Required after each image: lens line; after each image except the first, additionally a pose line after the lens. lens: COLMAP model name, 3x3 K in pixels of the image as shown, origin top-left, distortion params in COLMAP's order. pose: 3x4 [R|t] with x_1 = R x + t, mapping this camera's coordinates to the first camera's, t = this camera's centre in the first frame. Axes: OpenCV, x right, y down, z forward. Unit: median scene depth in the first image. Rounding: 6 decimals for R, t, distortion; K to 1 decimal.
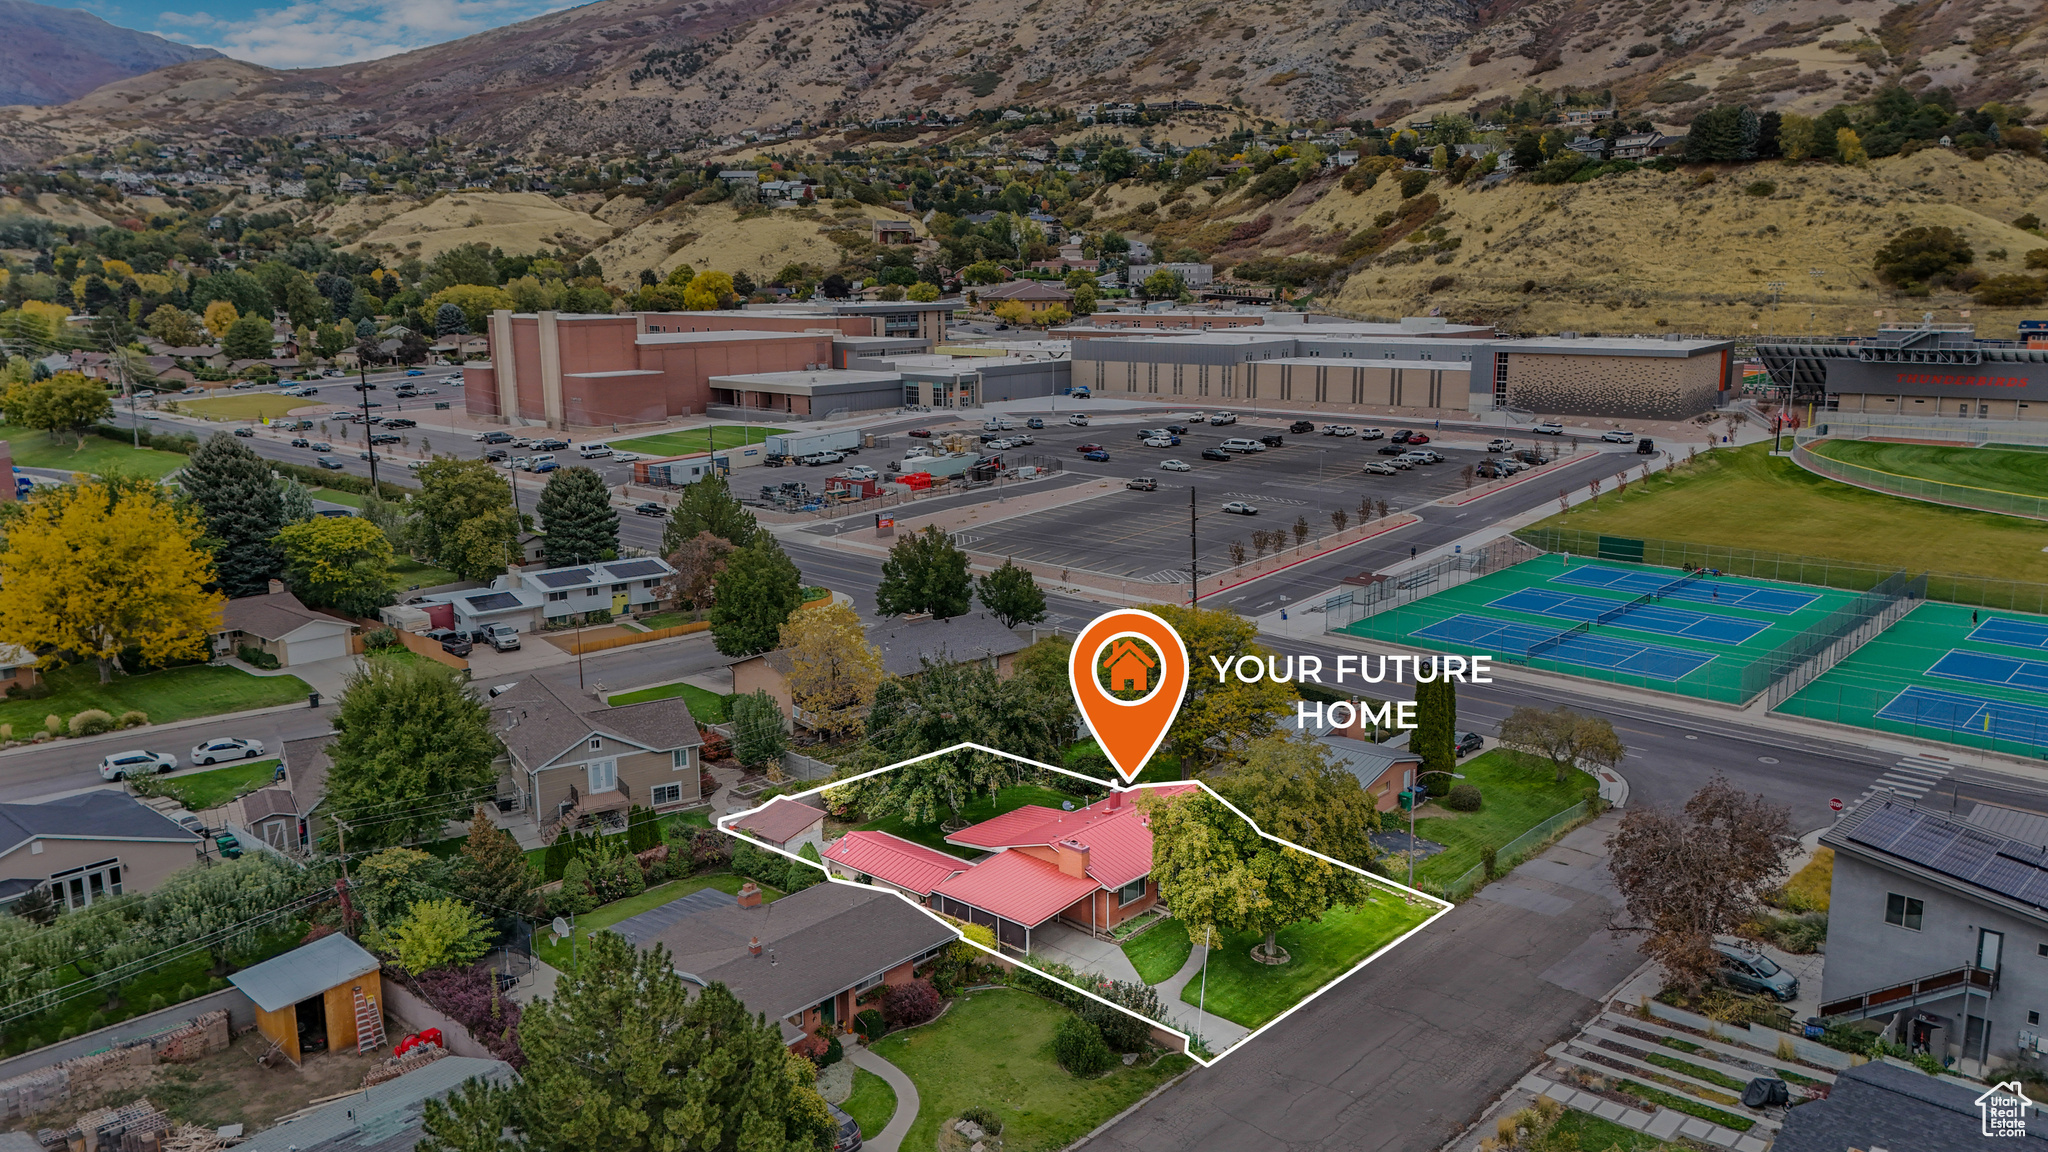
lens RADIAL K [[1508.4, 0, 1022.9], [0, 1508.4, 564.1], [0, 0, 1]] dist [0.105635, -0.103094]
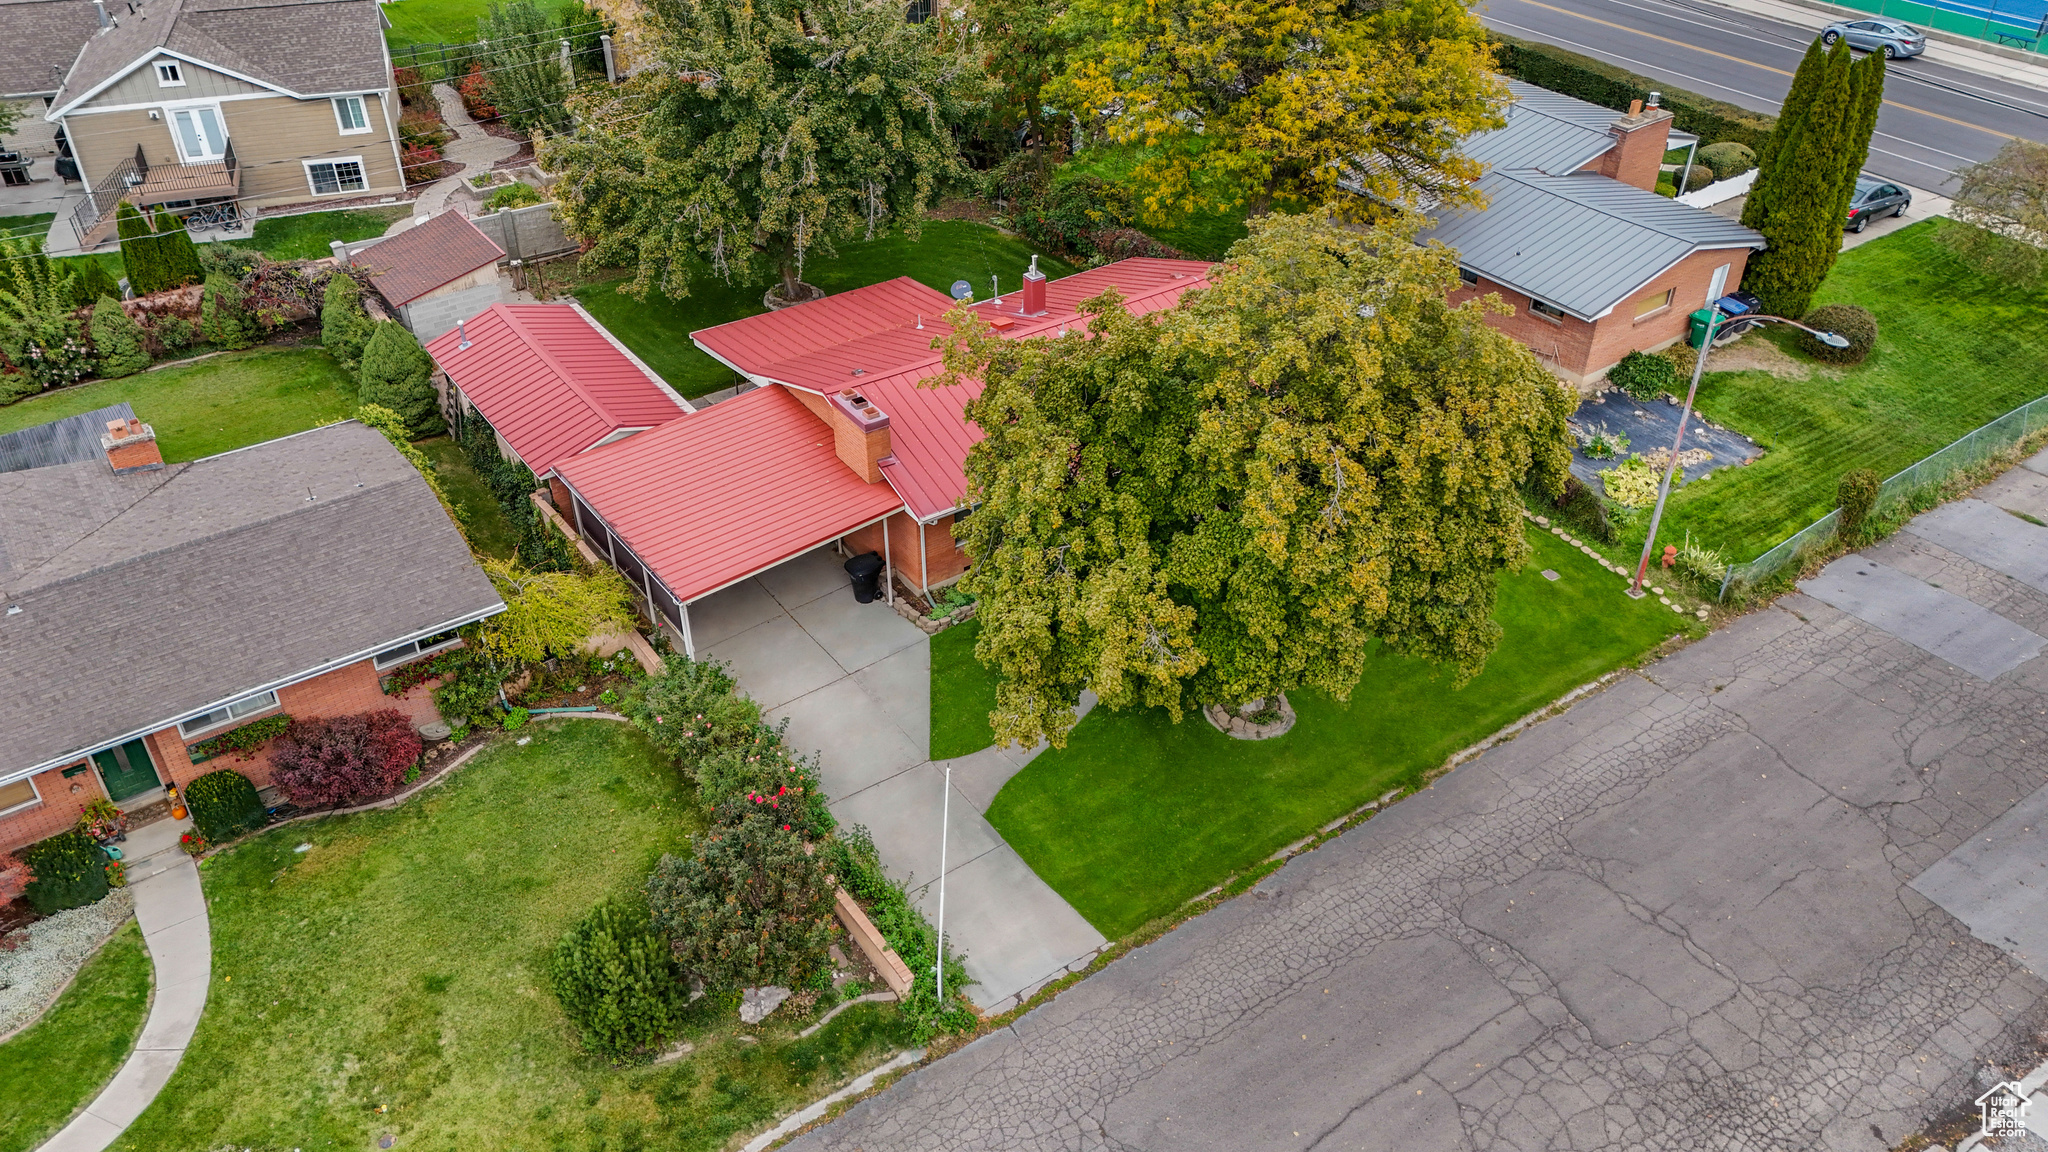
lens RADIAL K [[1508.4, 0, 1022.9], [0, 1508.4, 564.1], [0, 0, 1]] dist [0.105635, -0.103094]
pose [[0.977016, 0.130176, -0.168804, 0.146218], [-0.050693, 0.911049, 0.409170, 0.039297], [0.207053, -0.391208, 0.896708, 0.538330]]
